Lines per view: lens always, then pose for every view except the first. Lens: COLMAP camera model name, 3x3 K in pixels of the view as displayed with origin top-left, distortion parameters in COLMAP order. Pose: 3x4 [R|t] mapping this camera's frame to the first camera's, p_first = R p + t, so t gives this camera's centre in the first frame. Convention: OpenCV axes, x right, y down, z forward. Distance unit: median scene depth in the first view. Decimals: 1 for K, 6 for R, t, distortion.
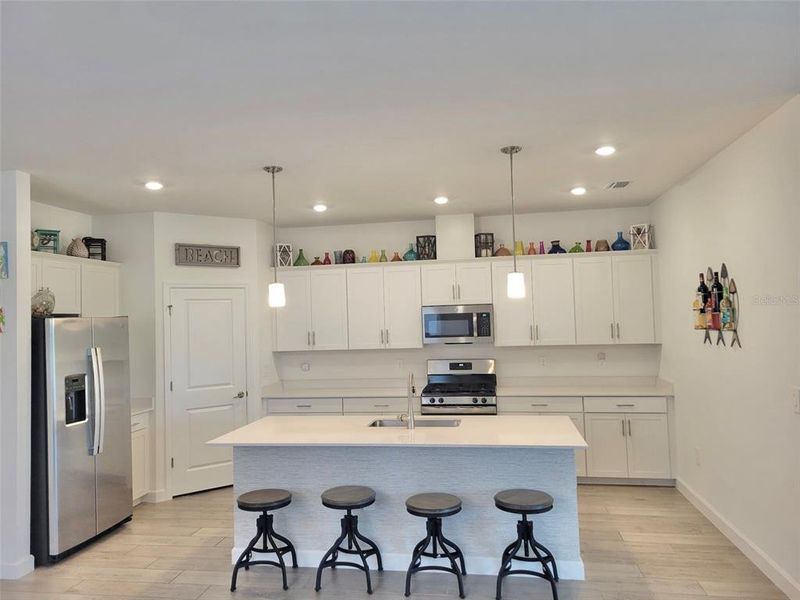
lens RADIAL K [[595.5, 0, 402.2], [0, 595.5, 297.8], [0, 0, 1]] dist [0.007120, -0.001991]
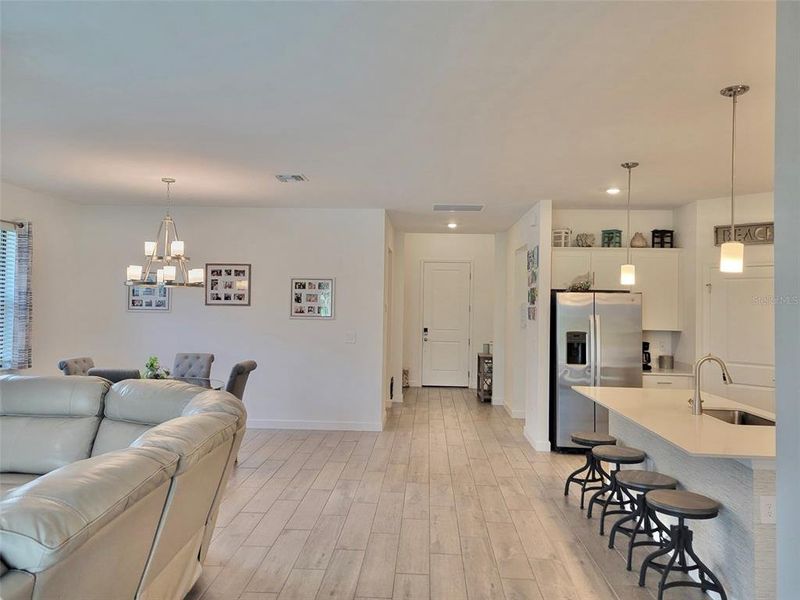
lens RADIAL K [[592.6, 0, 396.4], [0, 592.6, 293.0], [0, 0, 1]] dist [0.026700, -0.002110]
pose [[0.115943, 0.006467, -0.993235, 0.872669], [0.017090, 0.999818, 0.008505, 0.013687], [0.993109, -0.017961, 0.115811, 0.404121]]
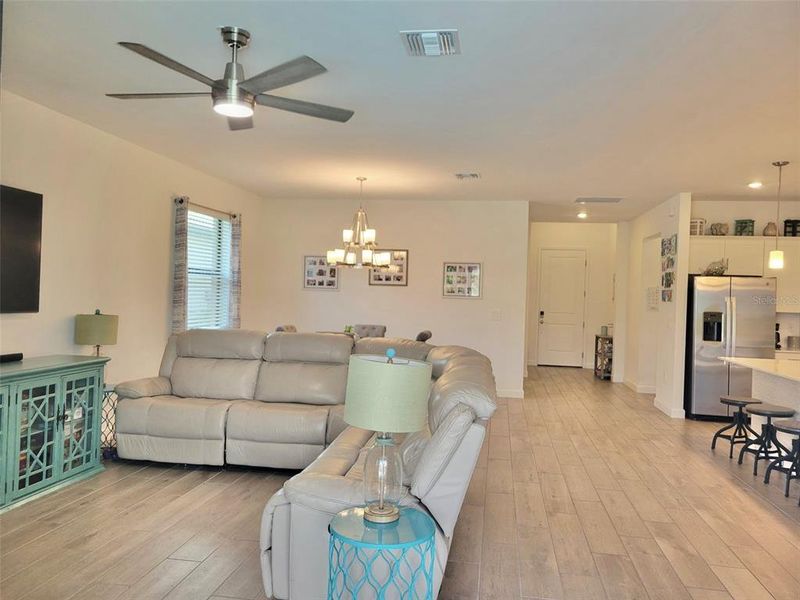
lens RADIAL K [[595.5, 0, 402.2], [0, 595.5, 297.8], [0, 0, 1]] dist [0.007120, -0.001991]
pose [[0.005086, 0.034592, -0.999389, 1.100510], [0.006210, 0.999381, 0.034623, 0.028995], [0.999968, -0.006382, 0.004868, 0.148724]]
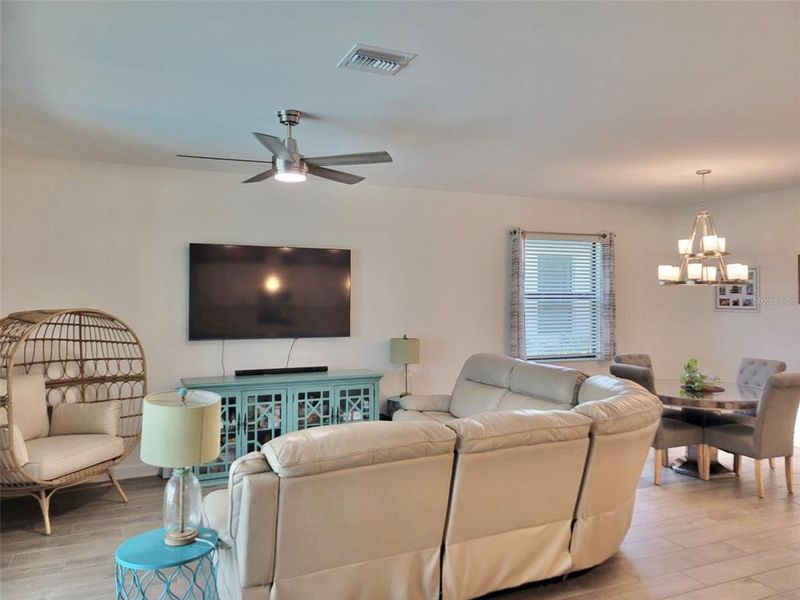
lens RADIAL K [[592.6, 0, 396.4], [0, 592.6, 293.0], [0, 0, 1]] dist [0.026700, -0.002110]
pose [[-0.840634, 0.021957, -0.541158, 0.715016], [0.042095, 0.998804, -0.024864, 0.022873], [0.539965, -0.043681, -0.840553, 0.763190]]
